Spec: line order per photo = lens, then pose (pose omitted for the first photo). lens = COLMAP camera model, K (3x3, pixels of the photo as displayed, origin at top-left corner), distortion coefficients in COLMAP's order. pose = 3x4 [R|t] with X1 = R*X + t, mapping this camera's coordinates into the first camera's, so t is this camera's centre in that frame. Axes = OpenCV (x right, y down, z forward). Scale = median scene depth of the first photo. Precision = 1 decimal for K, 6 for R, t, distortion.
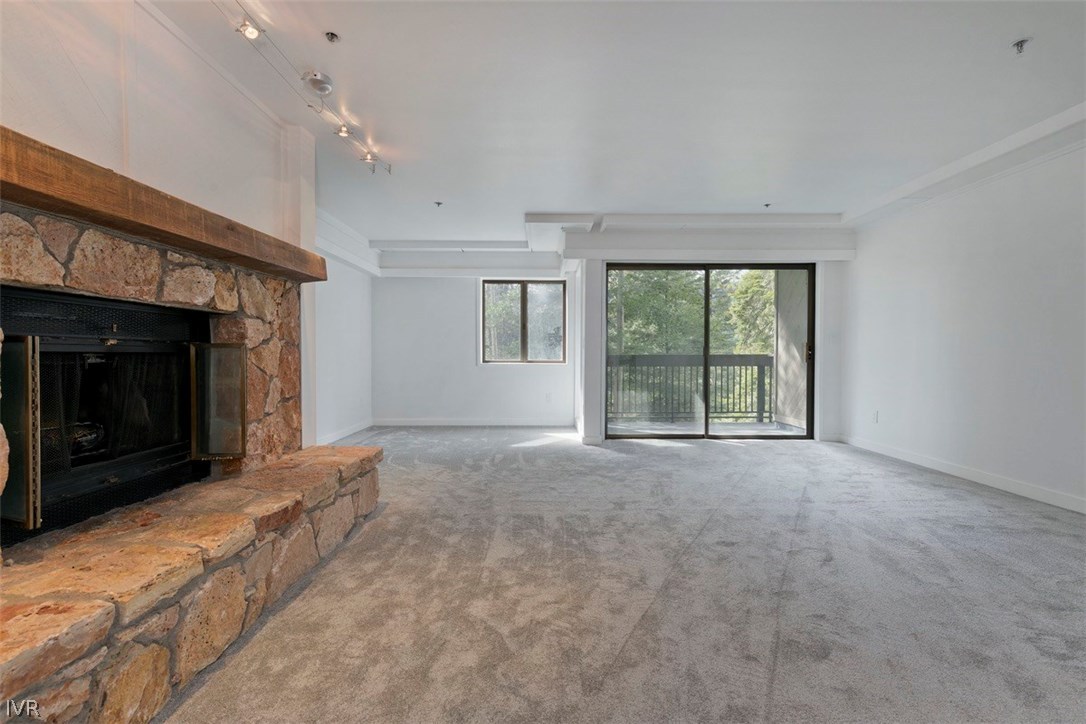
lens RADIAL K [[492.3, 0, 551.7], [0, 492.3, 367.1], [0, 0, 1]] dist [0.004084, -0.000070]
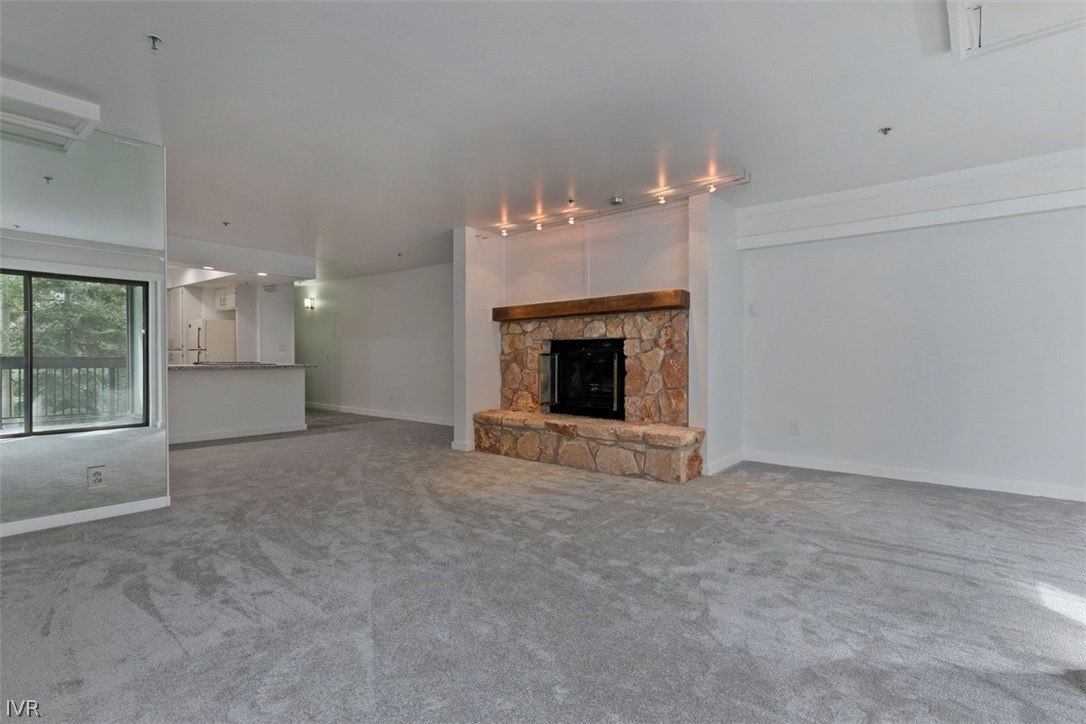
lens RADIAL K [[530.4, 0, 540.7], [0, 530.4, 365.5], [0, 0, 1]] dist [-0.000422, -0.000006]
pose [[-0.658333, 0.009270, -0.752670, 1.281620], [-0.023378, 0.999190, 0.032755, -0.067813], [0.752364, 0.039160, -0.657583, 2.362113]]
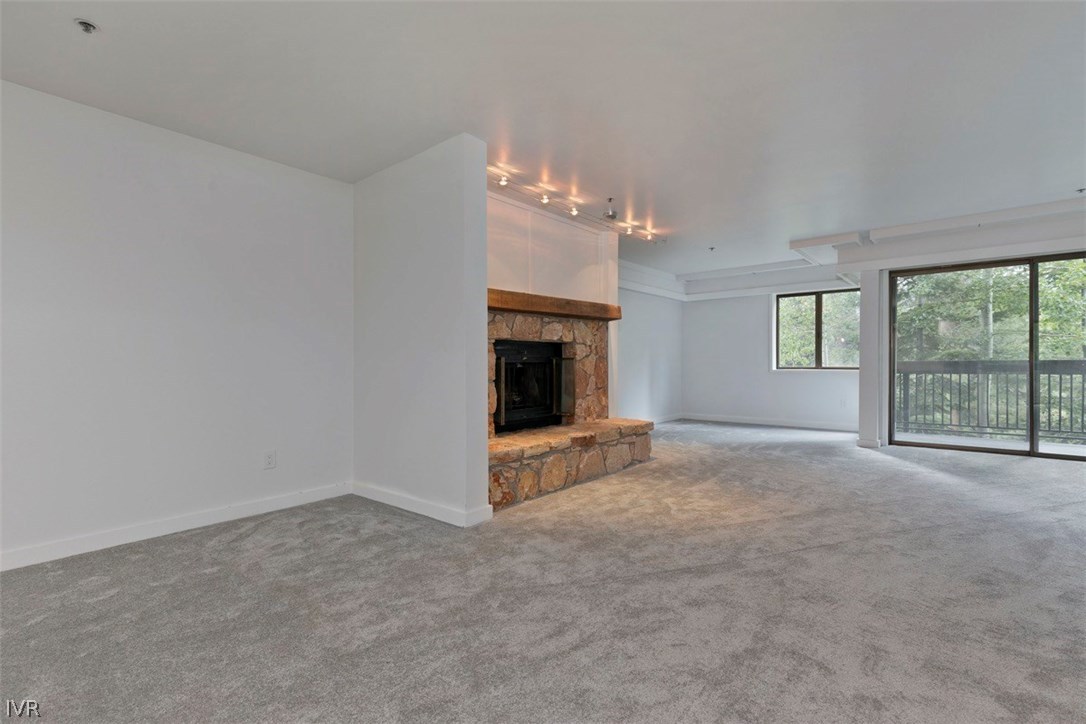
lens RADIAL K [[492.3, 0, 536.9], [0, 492.3, 368.4], [0, 0, 1]] dist [0.004084, -0.000070]
pose [[0.749264, 0.002055, -0.662268, 0.625057], [-0.010419, 0.999908, -0.008685, 0.015720], [0.662189, 0.013408, 0.749217, -0.637358]]
